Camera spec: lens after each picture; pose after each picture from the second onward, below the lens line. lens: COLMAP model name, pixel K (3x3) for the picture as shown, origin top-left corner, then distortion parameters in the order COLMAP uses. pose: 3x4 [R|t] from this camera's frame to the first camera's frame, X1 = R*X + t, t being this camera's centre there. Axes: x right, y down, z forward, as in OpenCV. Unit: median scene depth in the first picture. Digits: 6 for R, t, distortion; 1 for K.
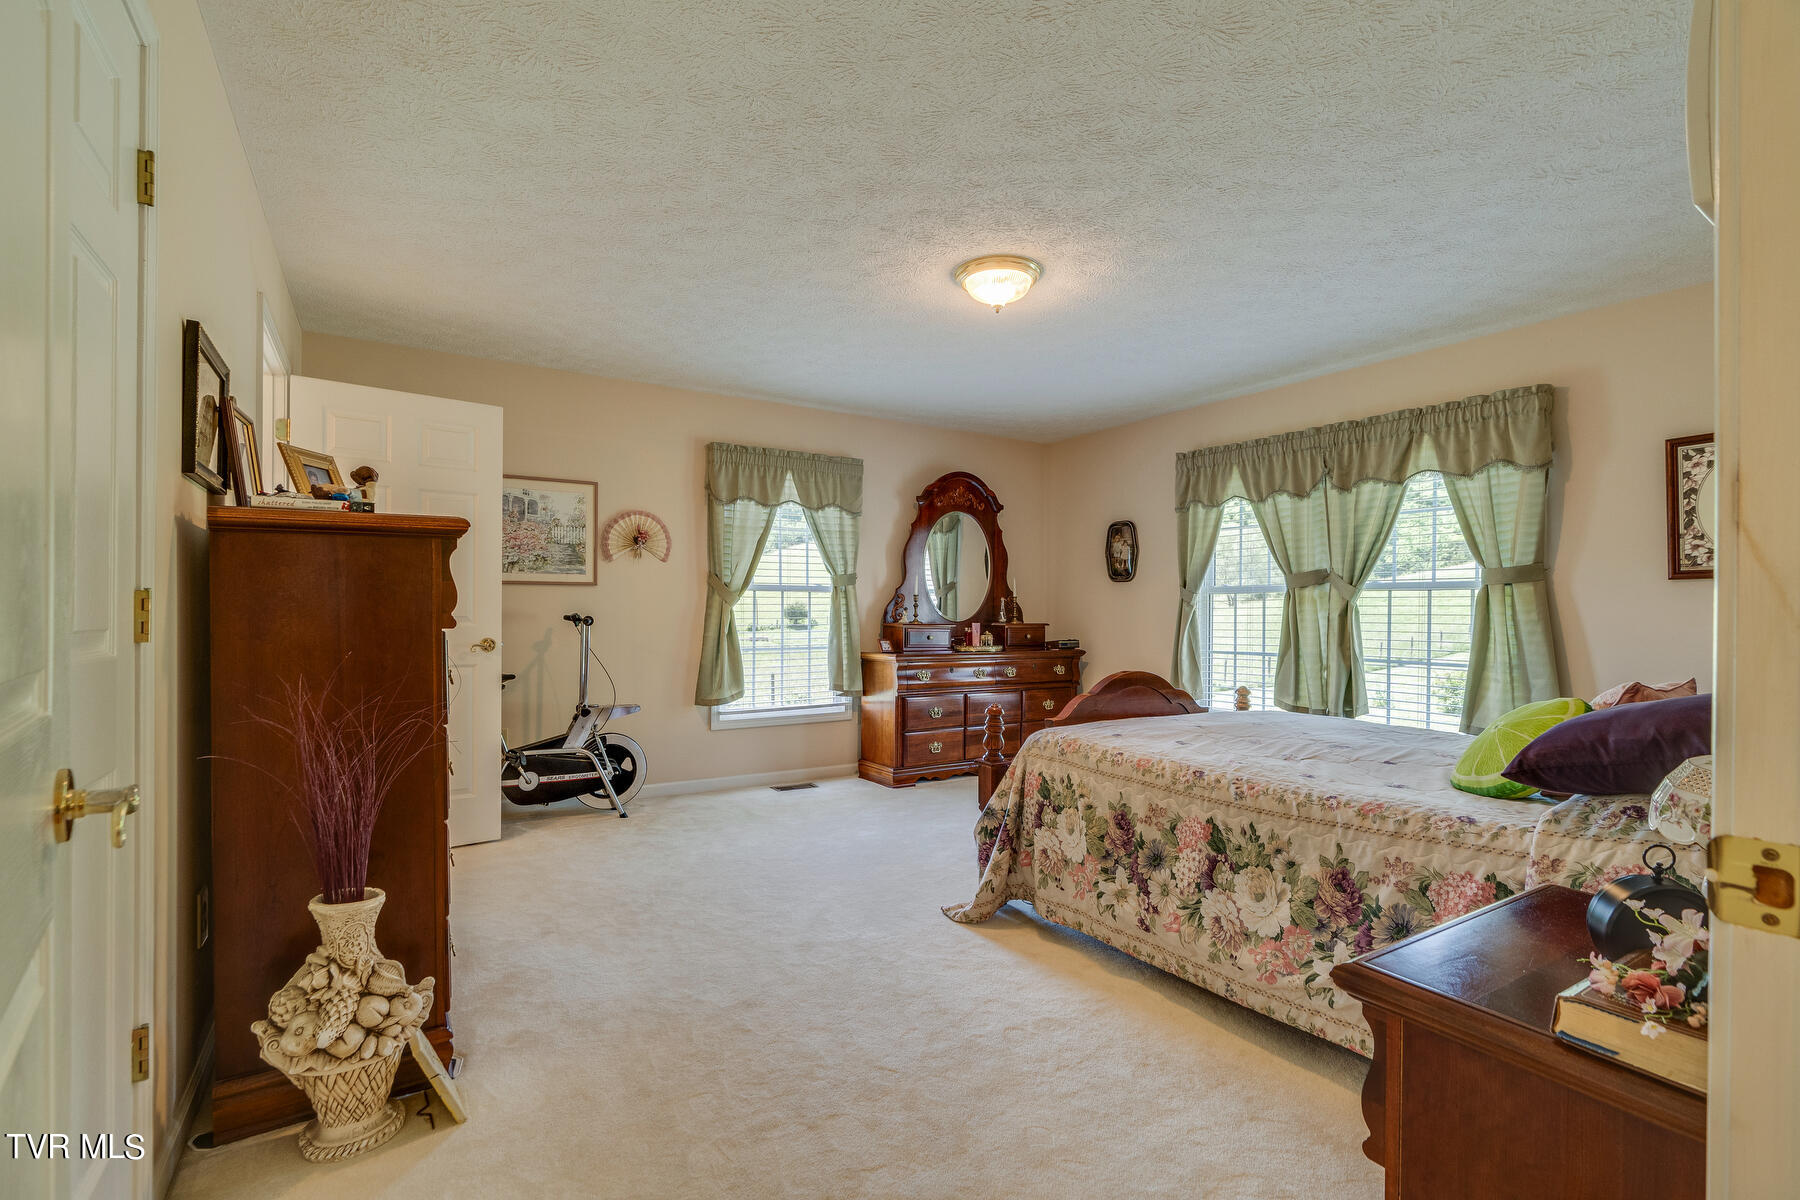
lens RADIAL K [[815.2, 0, 898.1], [0, 815.2, 606.9], [0, 0, 1]] dist [-0.003629, -0.000418]
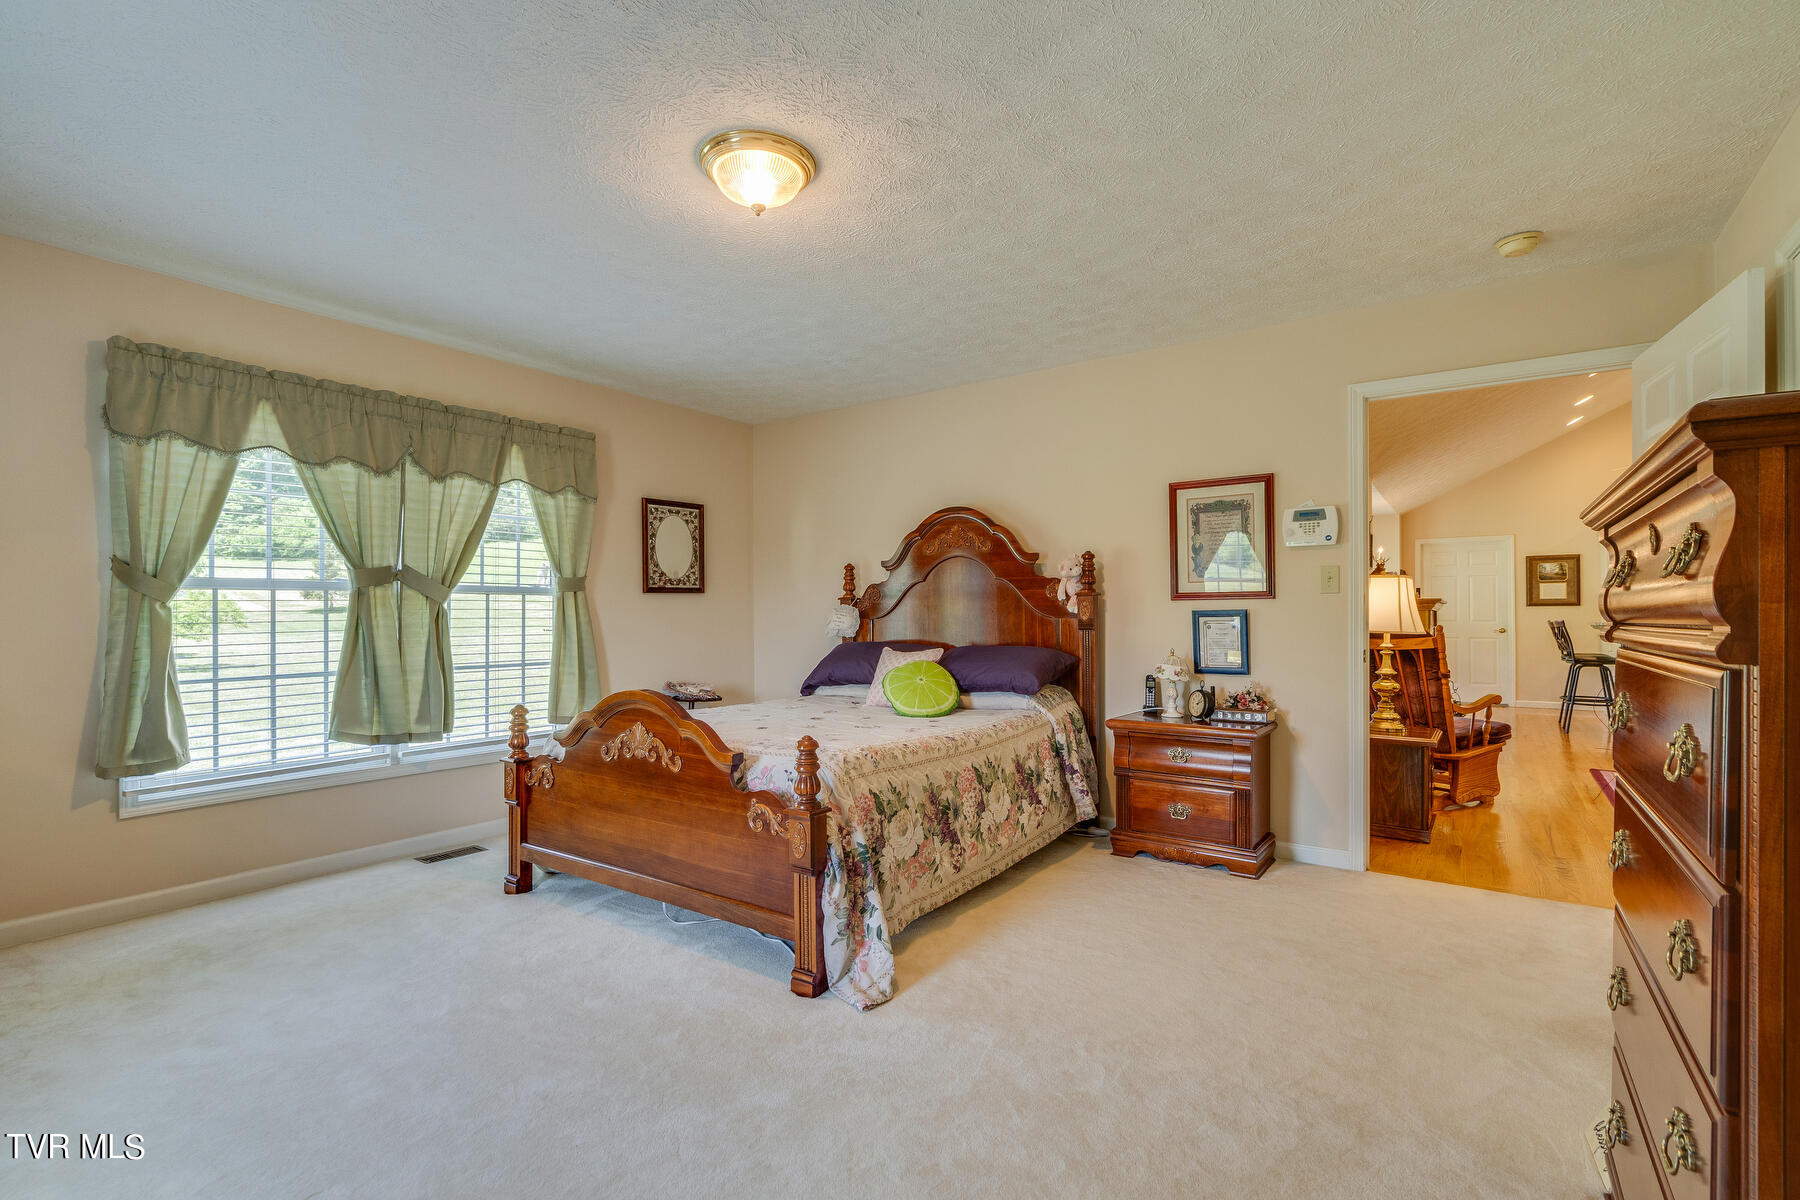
lens RADIAL K [[815.2, 0, 898.1], [0, 815.2, 606.9], [0, 0, 1]] dist [-0.003629, -0.000418]
pose [[-0.366981, 0.001724, 0.930227, -0.521044], [-0.005917, 0.999974, -0.004187, -0.003398], [-0.930209, -0.007041, -0.366962, 0.970087]]
